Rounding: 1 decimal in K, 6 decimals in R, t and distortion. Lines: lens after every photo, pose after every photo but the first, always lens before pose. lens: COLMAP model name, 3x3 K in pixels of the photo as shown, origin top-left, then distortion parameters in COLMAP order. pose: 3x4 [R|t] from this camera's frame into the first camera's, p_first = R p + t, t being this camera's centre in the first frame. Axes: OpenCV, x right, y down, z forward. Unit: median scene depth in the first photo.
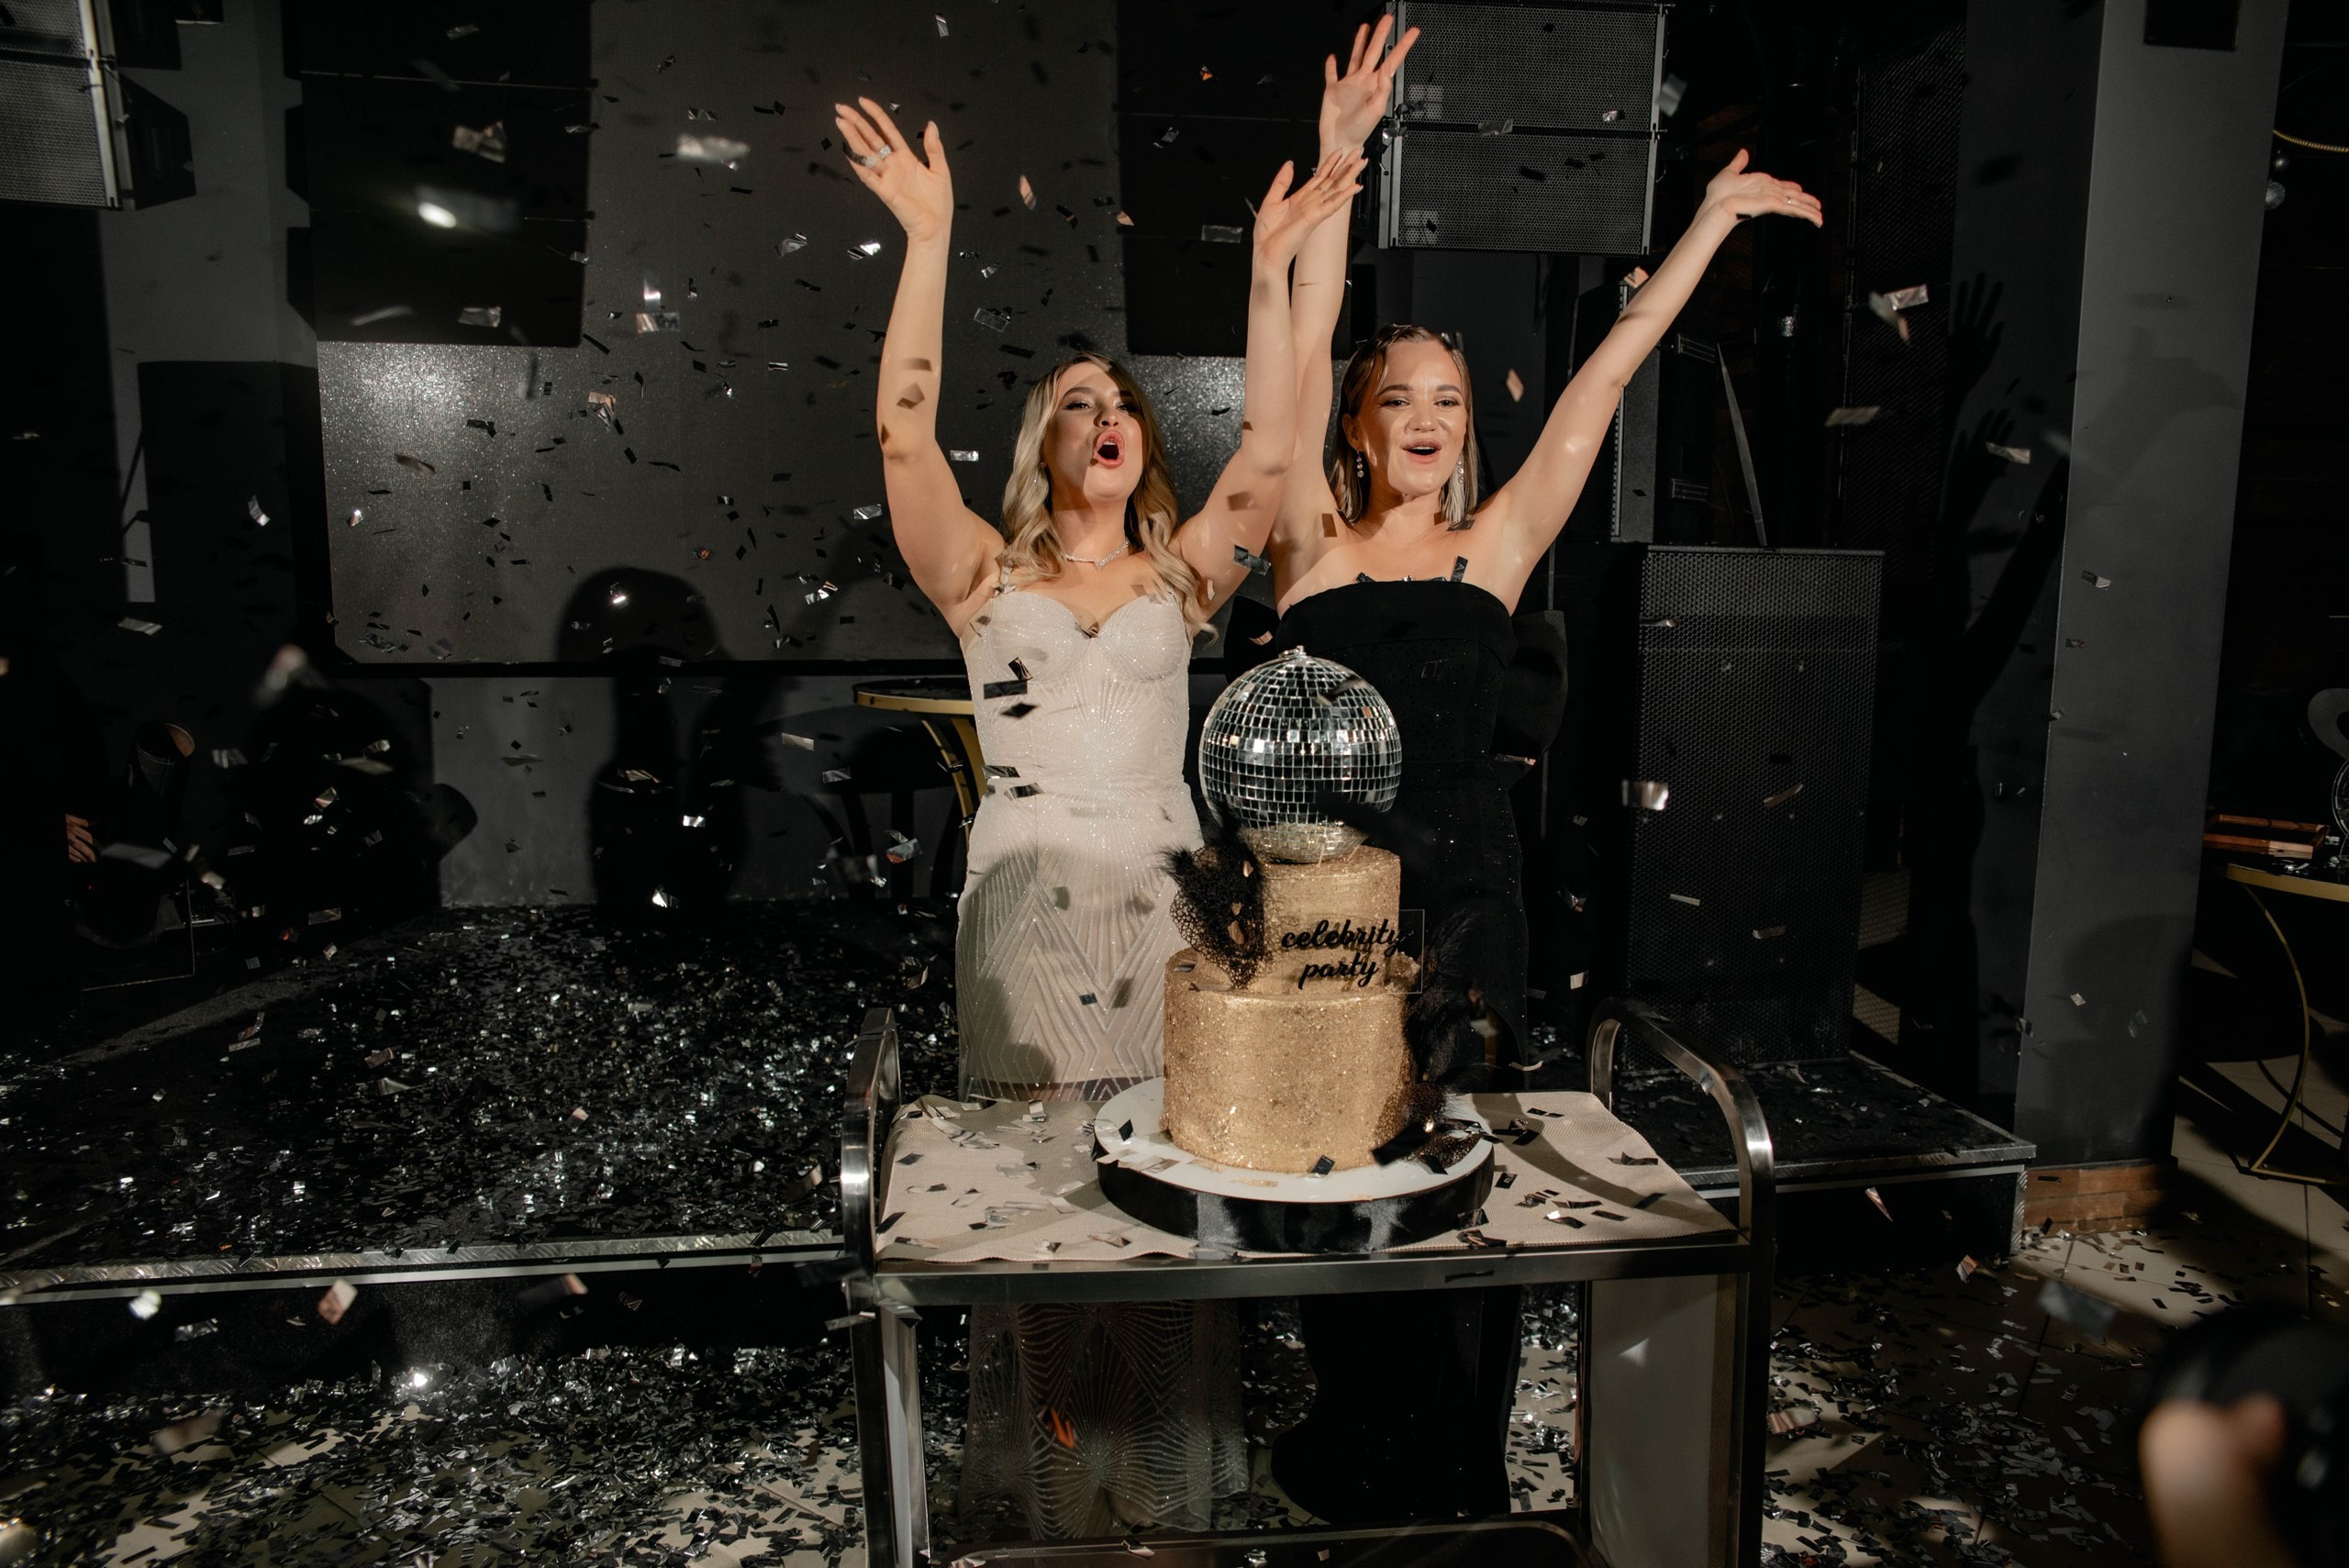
lens RADIAL K [[1600.7, 0, 1178.9], [0, 1600.7, 780.3], [0, 0, 1]] dist [-0.116136, 0.098623]
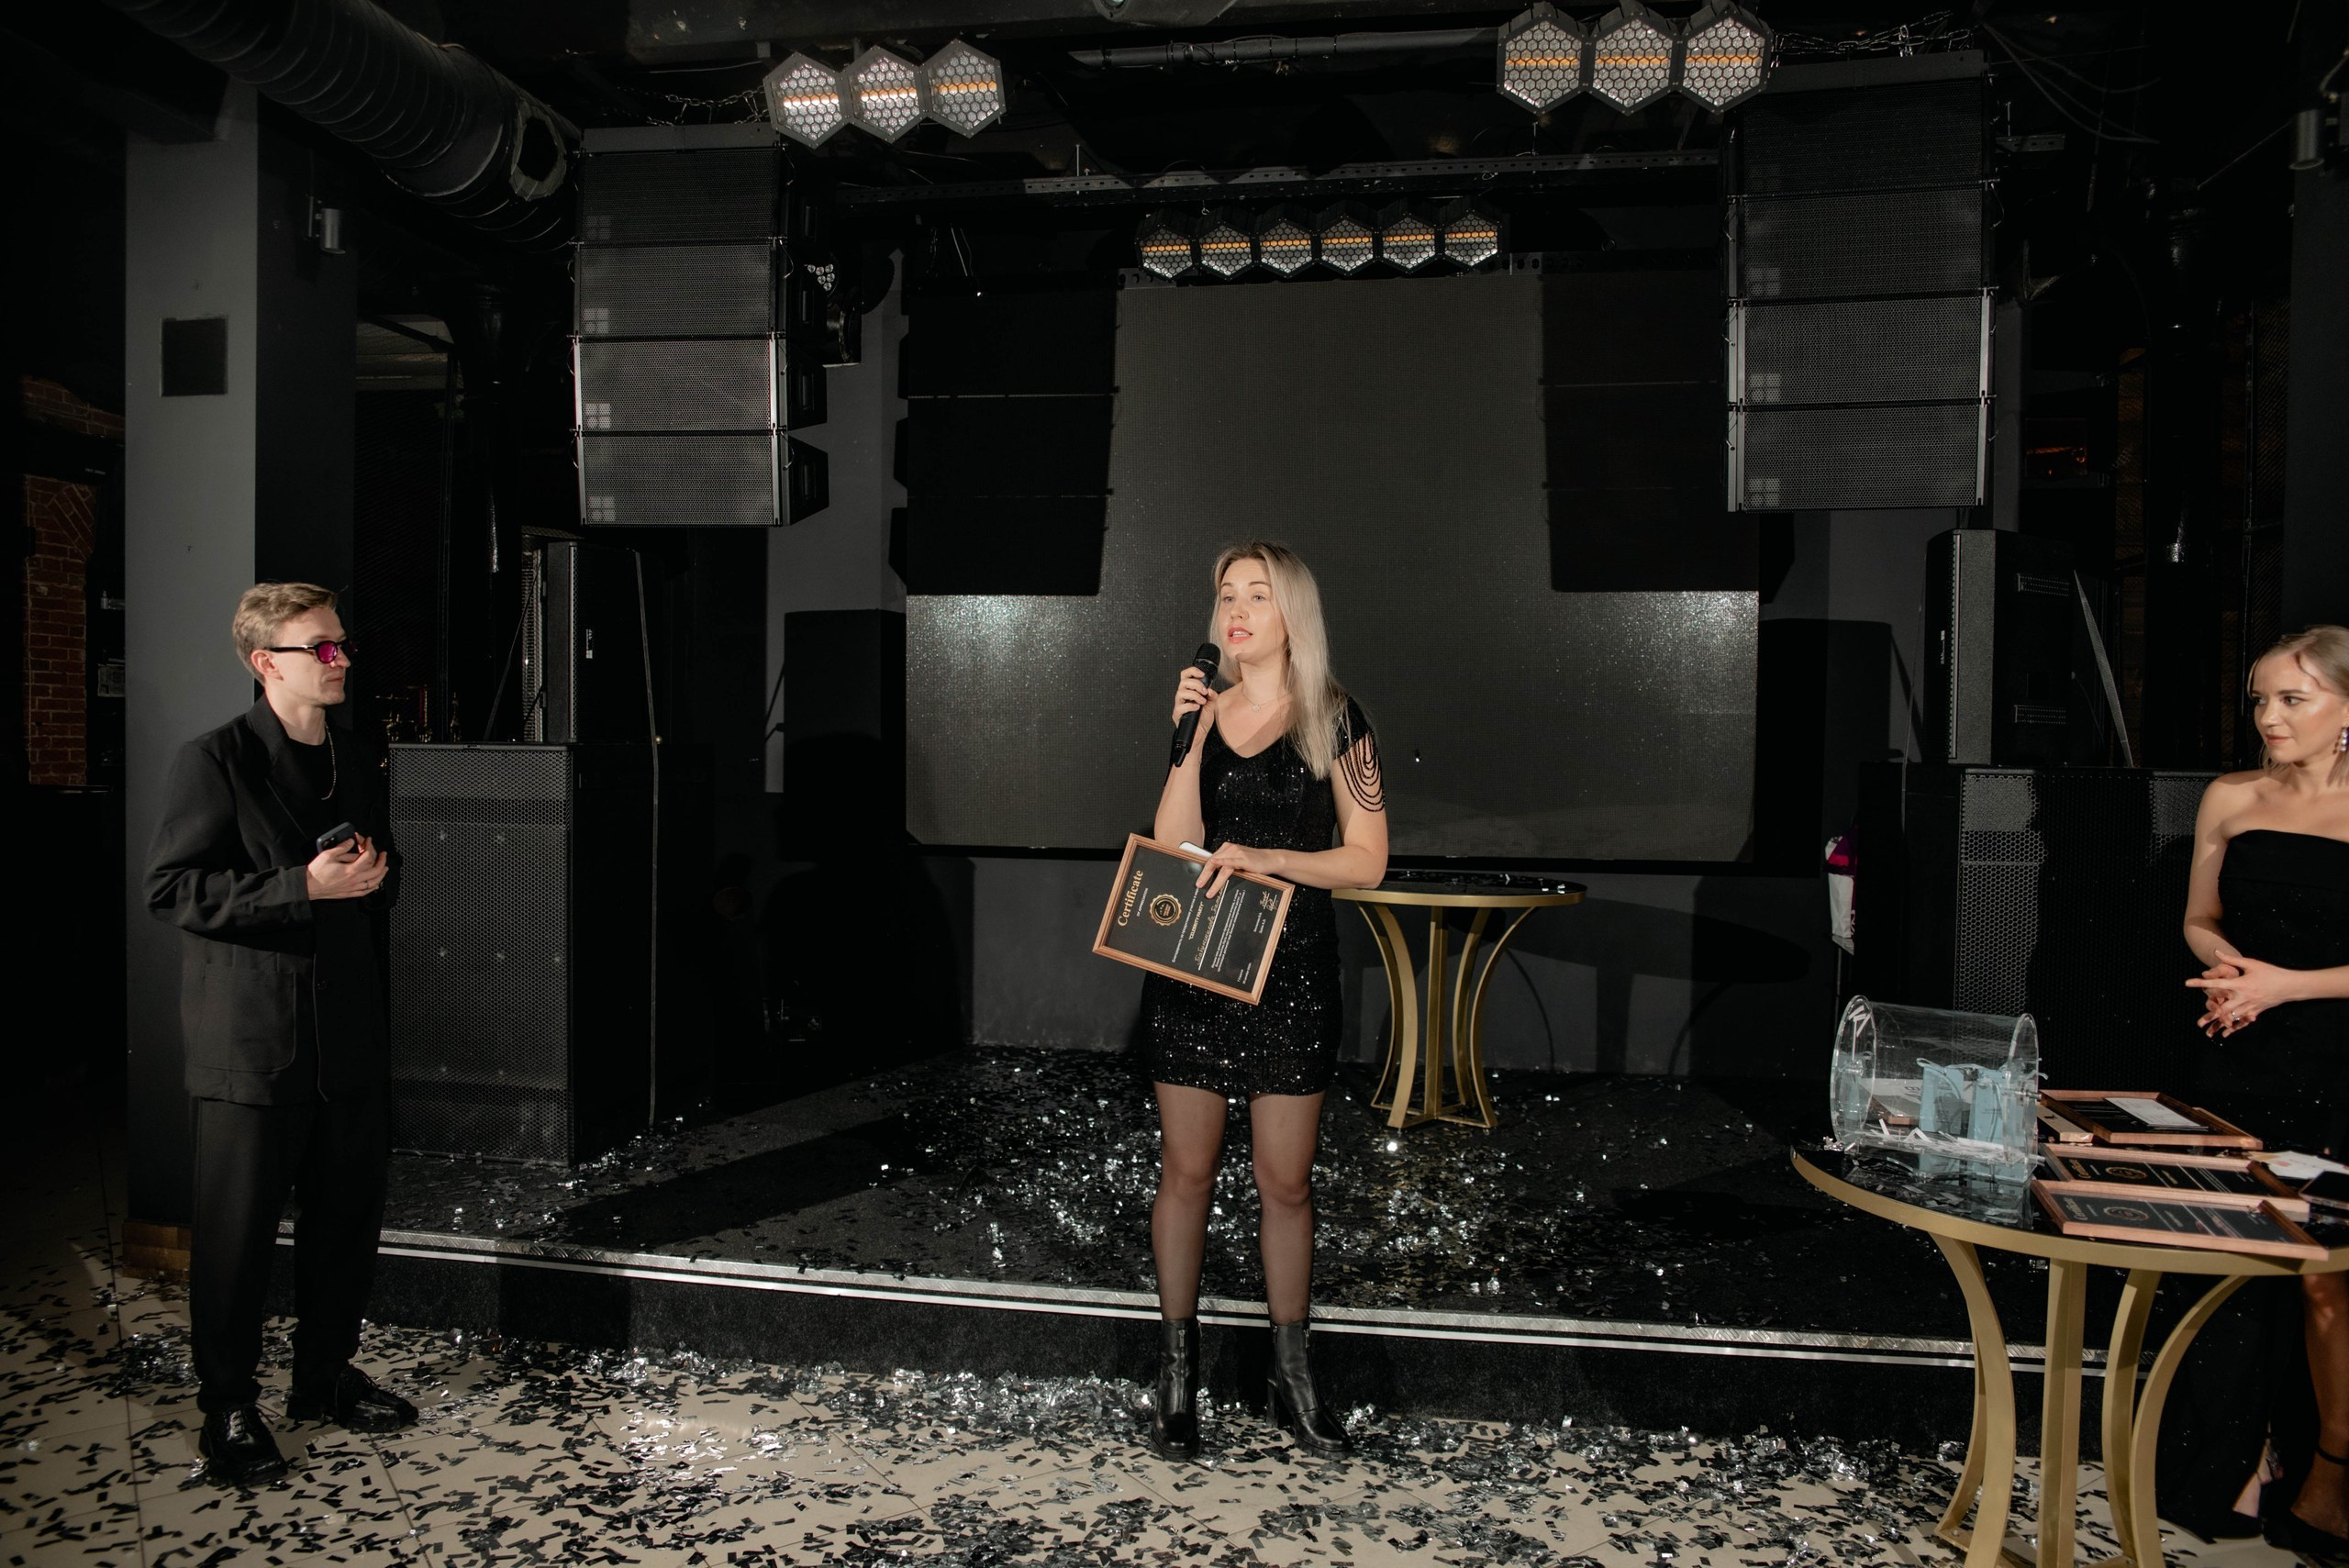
lens RADIAL K [[1596.9, 0, 1178.6], [0, 1596.9, 788.5], [0, 0, 1]] dist [-0.110752, 0.092853]
pose [[0.942863, 0.011644, -0.332978, 0.201874], [-0.049237, 0.993286, -0.104687, 0.010279], [0.329523, 0.115100, 0.937105, -0.294716]]
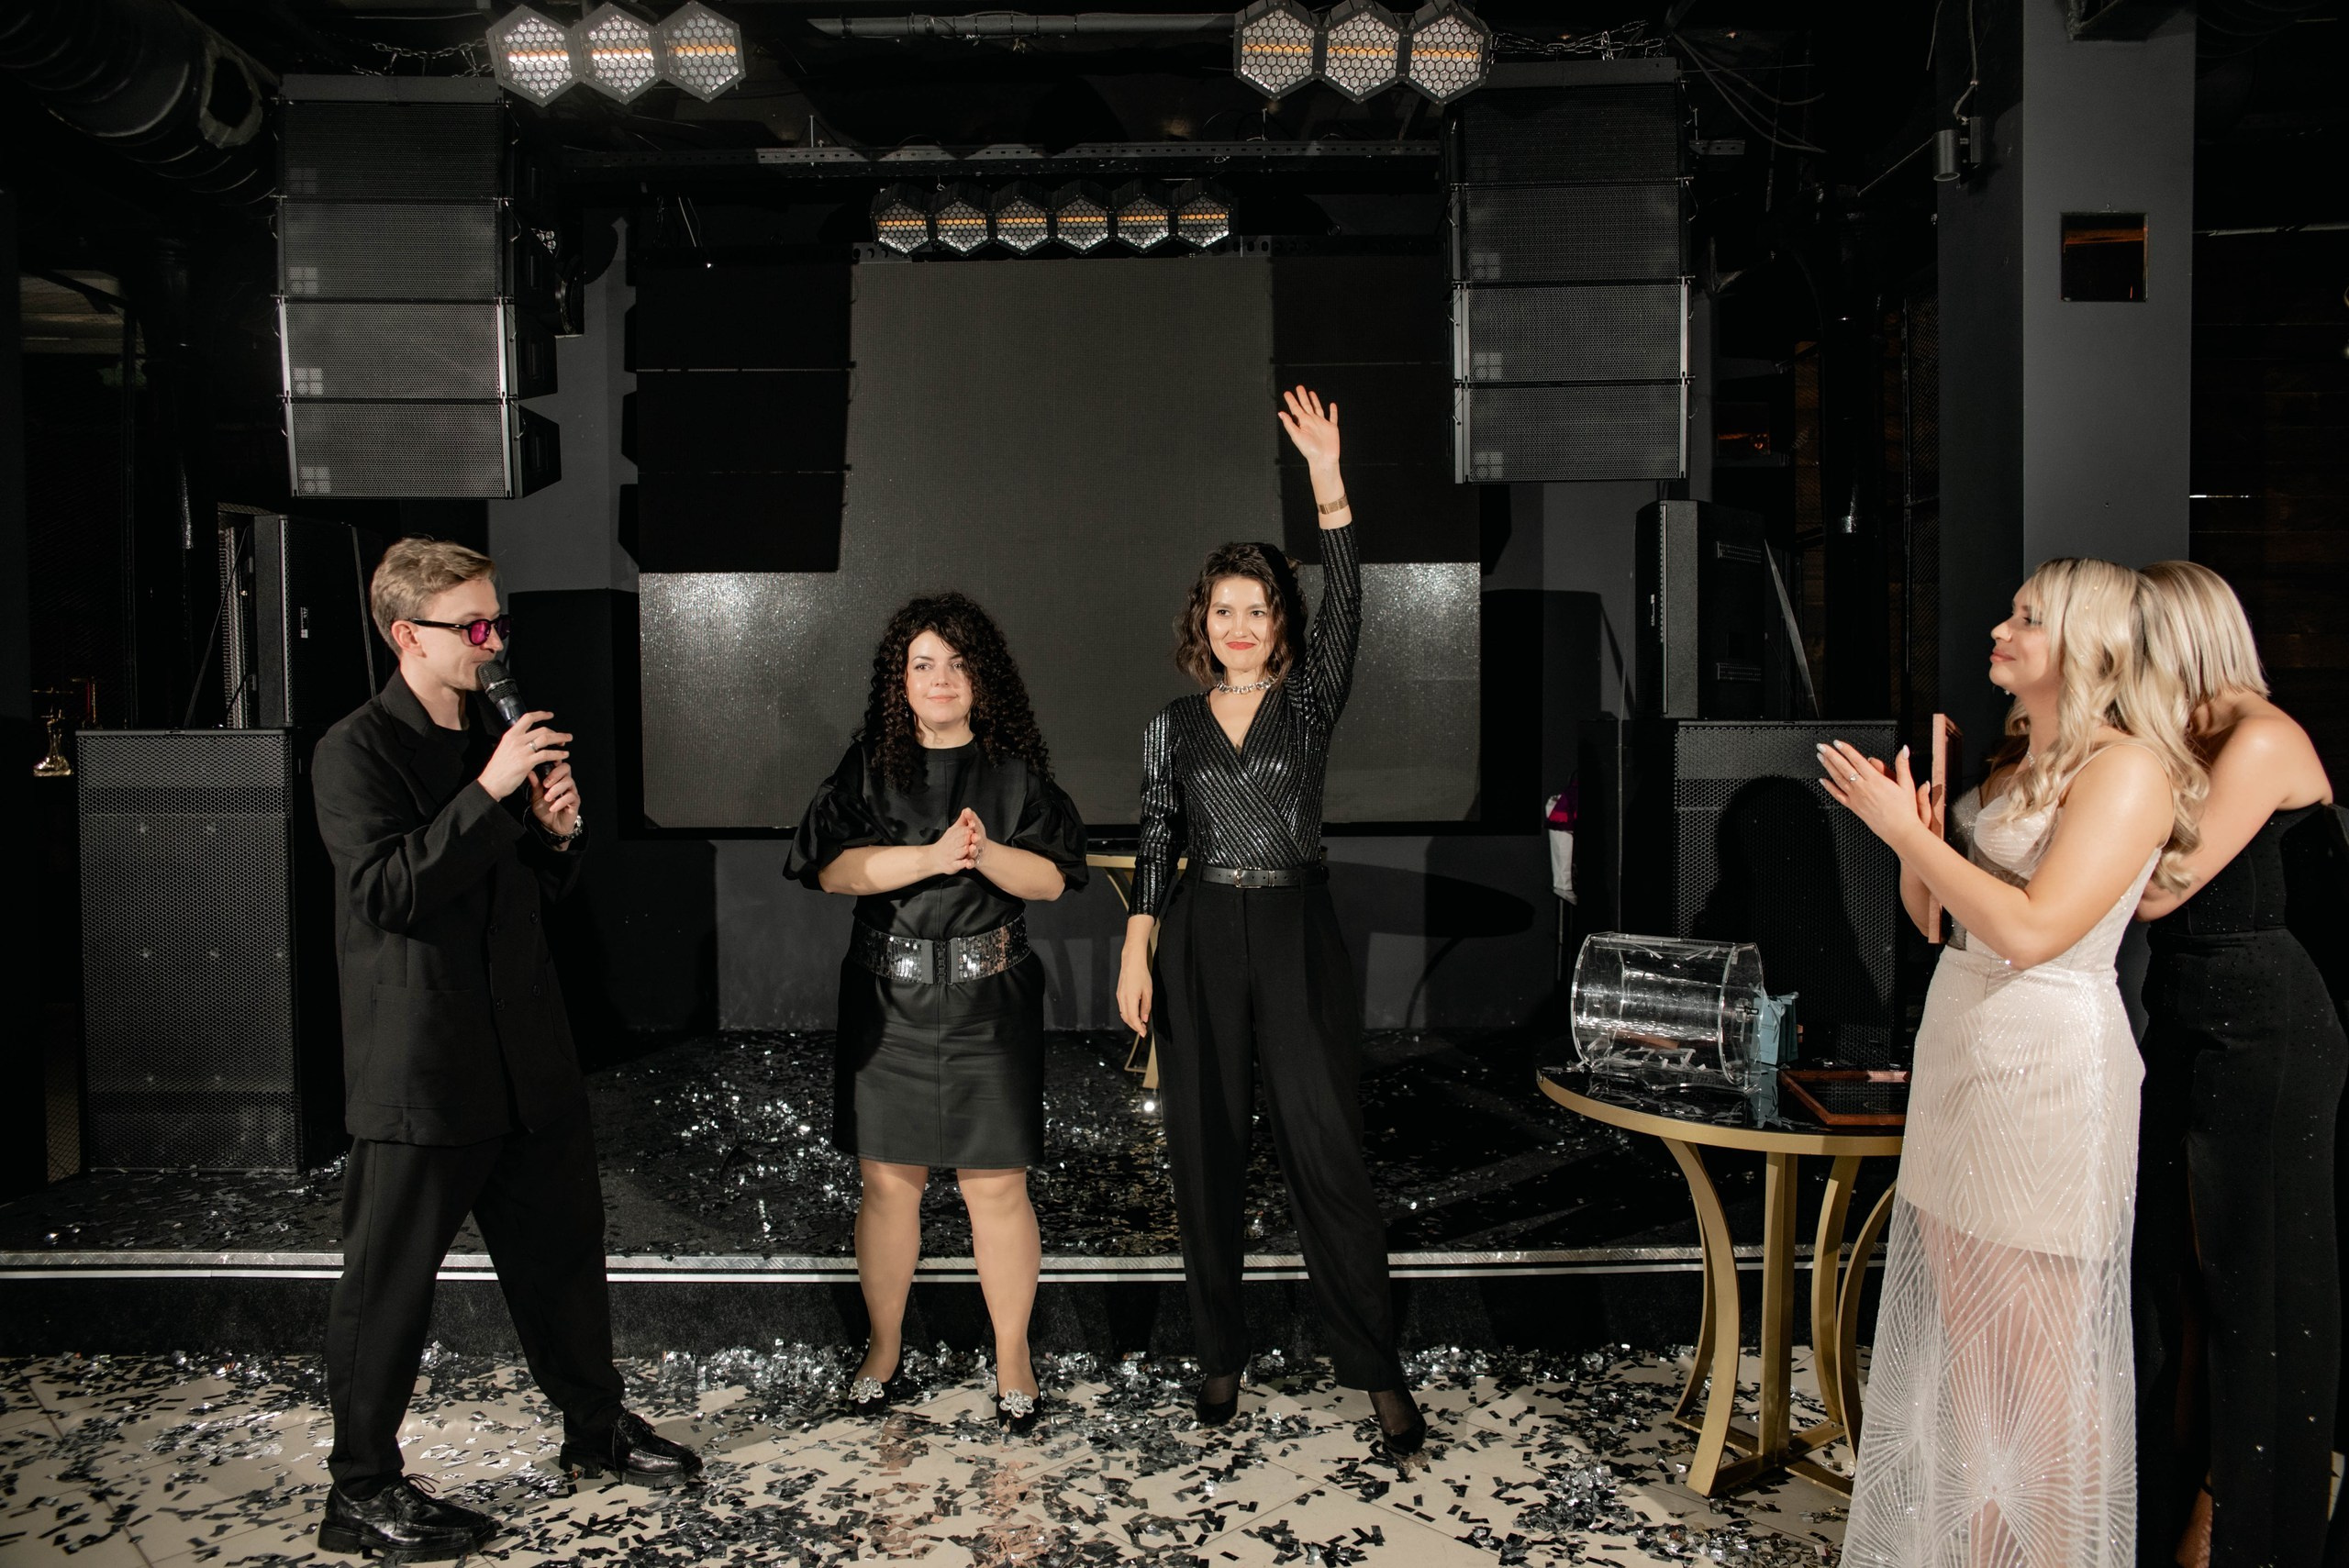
lens RADIAL K [[1596.4, 0, 1172.5], [0, 1596.4, 784.5], [0, 0, 1]] dist [-0.110126, 0.090770]
pose [[0.985362, -0.010672, -0.170139, 0.177093], [-0.007103, 0.994602, -0.103519, 0.036098], [0.170325, 0.103212, 0.979968, -0.327821]]
